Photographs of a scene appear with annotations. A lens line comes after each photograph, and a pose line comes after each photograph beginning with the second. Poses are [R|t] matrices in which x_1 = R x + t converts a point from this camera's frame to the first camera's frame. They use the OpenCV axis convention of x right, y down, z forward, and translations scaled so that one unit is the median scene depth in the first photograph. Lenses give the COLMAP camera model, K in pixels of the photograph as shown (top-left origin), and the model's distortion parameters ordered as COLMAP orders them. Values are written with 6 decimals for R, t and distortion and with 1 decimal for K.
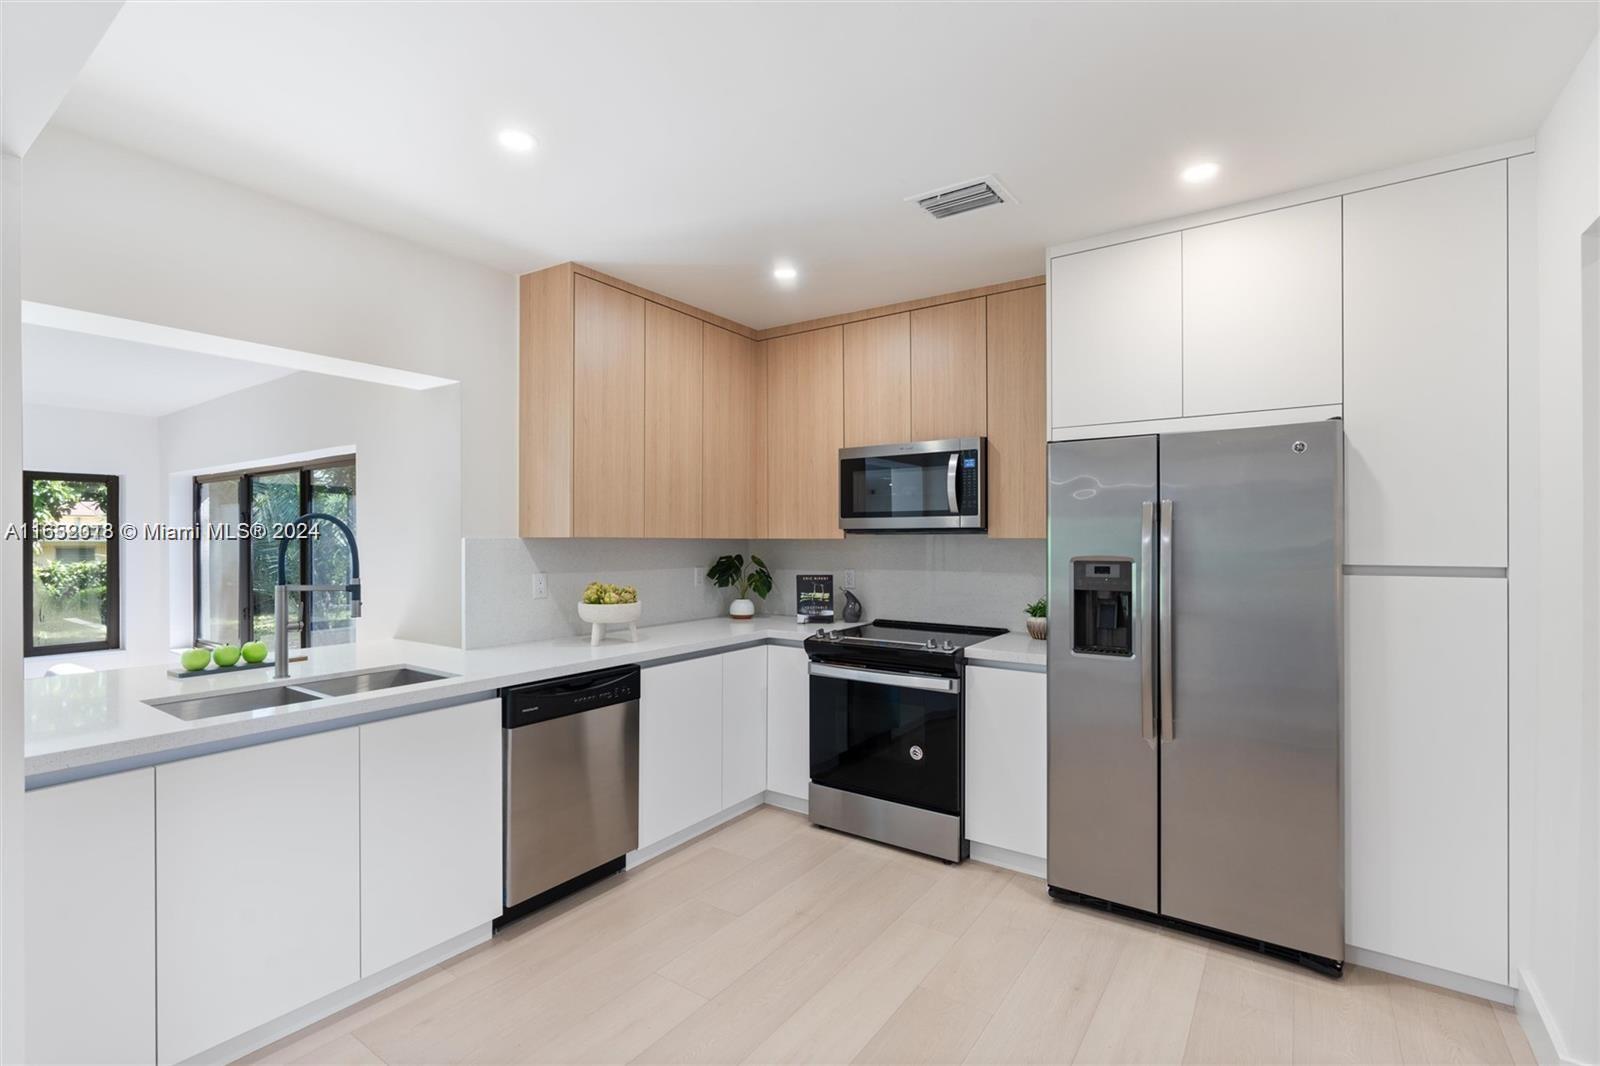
lens RADIAL K [[727.2, 0, 795.9], [0, 727.2, 536.1], [0, 0, 1]] dist [-0.005764, 0.003073]
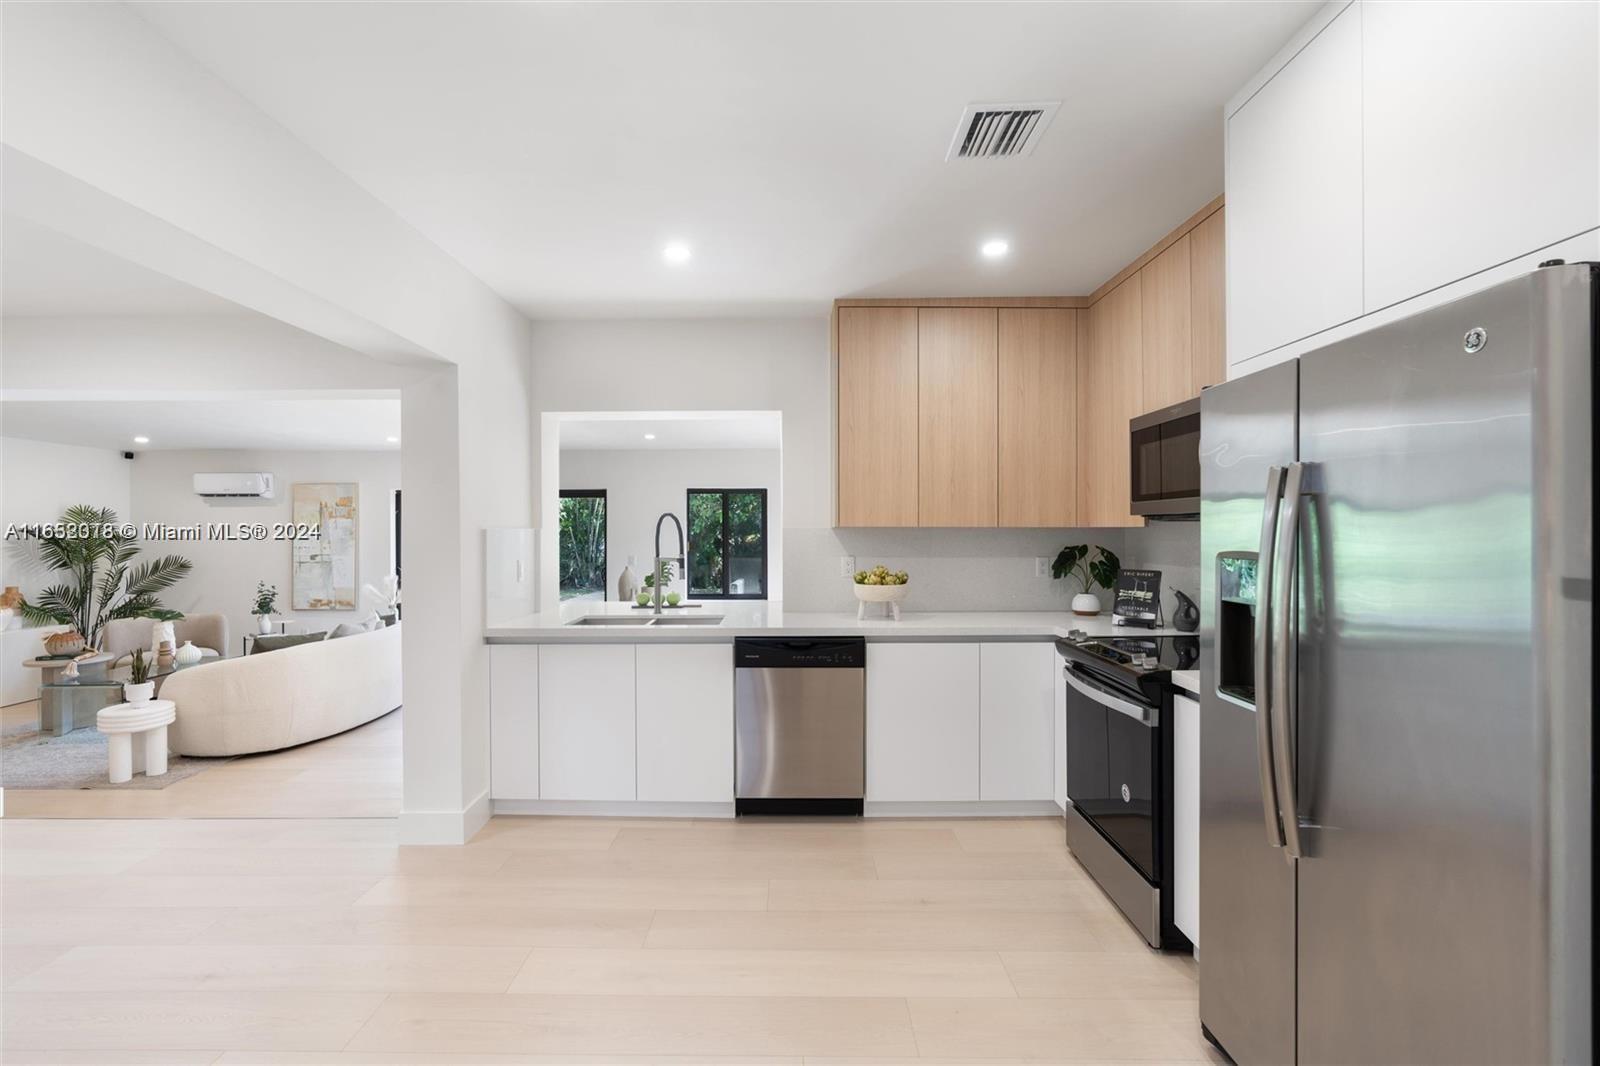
lens RADIAL K [[727.2, 0, 784.7], [0, 727.2, 525.2], [0, 0, 1]] dist [-0.005764, 0.003073]
pose [[0.567967, -0.006366, -0.823027, 0.614332], [0.007498, 0.999969, -0.002560, 0.000975], [0.823017, -0.004718, 0.567997, 0.233115]]
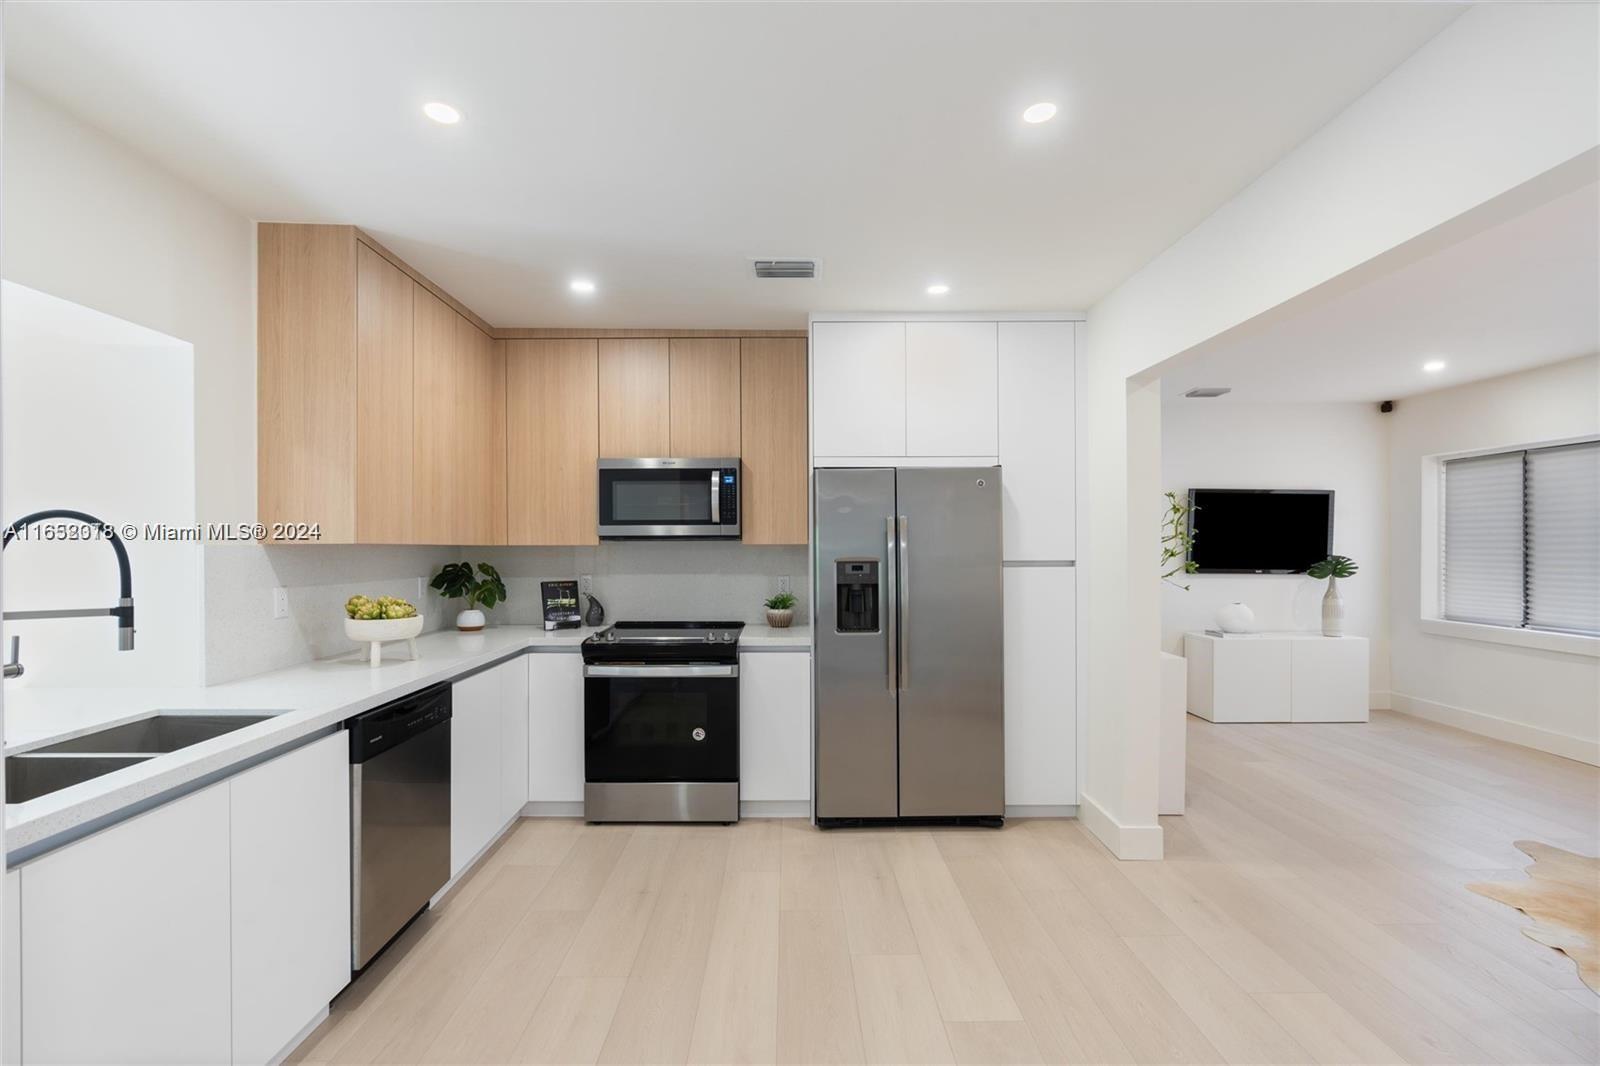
lens RADIAL K [[727.2, 0, 793.1], [0, 727.2, 540.4], [0, 0, 1]] dist [-0.005764, 0.003073]
pose [[0.814800, 0.001670, 0.579739, -0.371576], [0.000652, 0.999993, -0.003797, 0.001179], [-0.579741, 0.003472, 0.814793, -0.007720]]
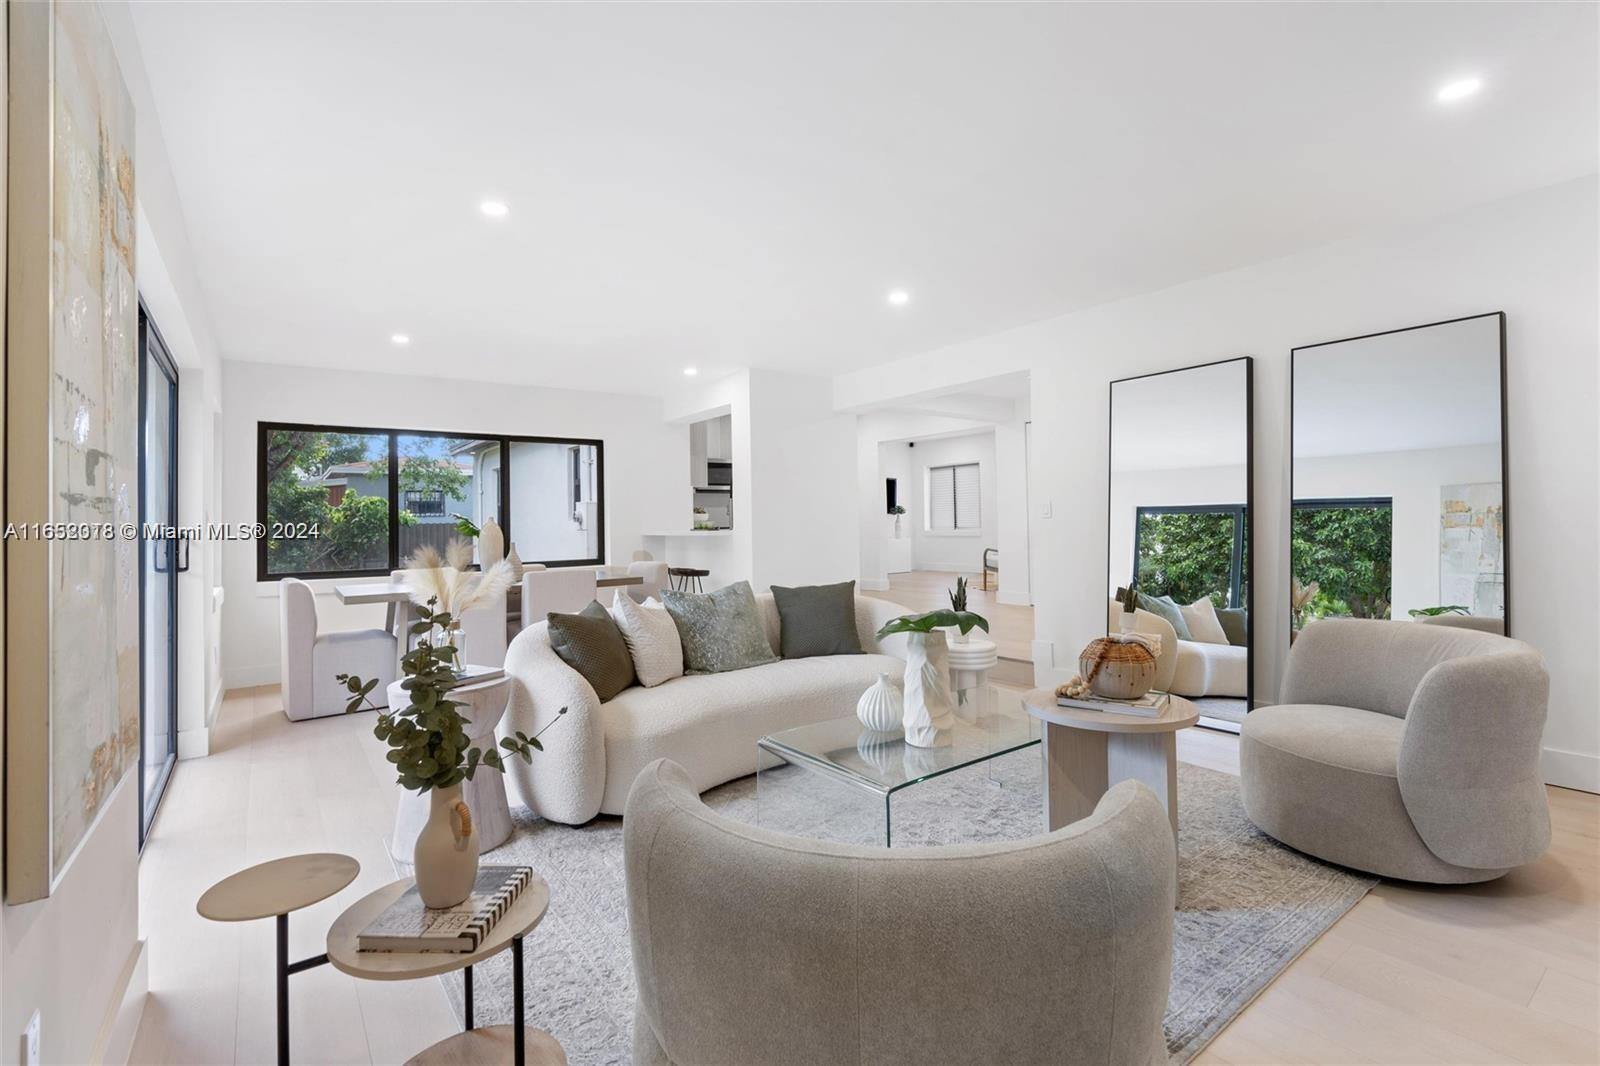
lens RADIAL K [[727.2, 0, 799.9], [0, 727.2, 531.4], [0, 0, 1]] dist [-0.005764, 0.003073]
pose [[0.357343, -0.004903, 0.933960, -1.172530], [0.021291, 0.999769, -0.002898, 0.070537], [-0.933730, 0.020921, 0.357365, -0.126269]]
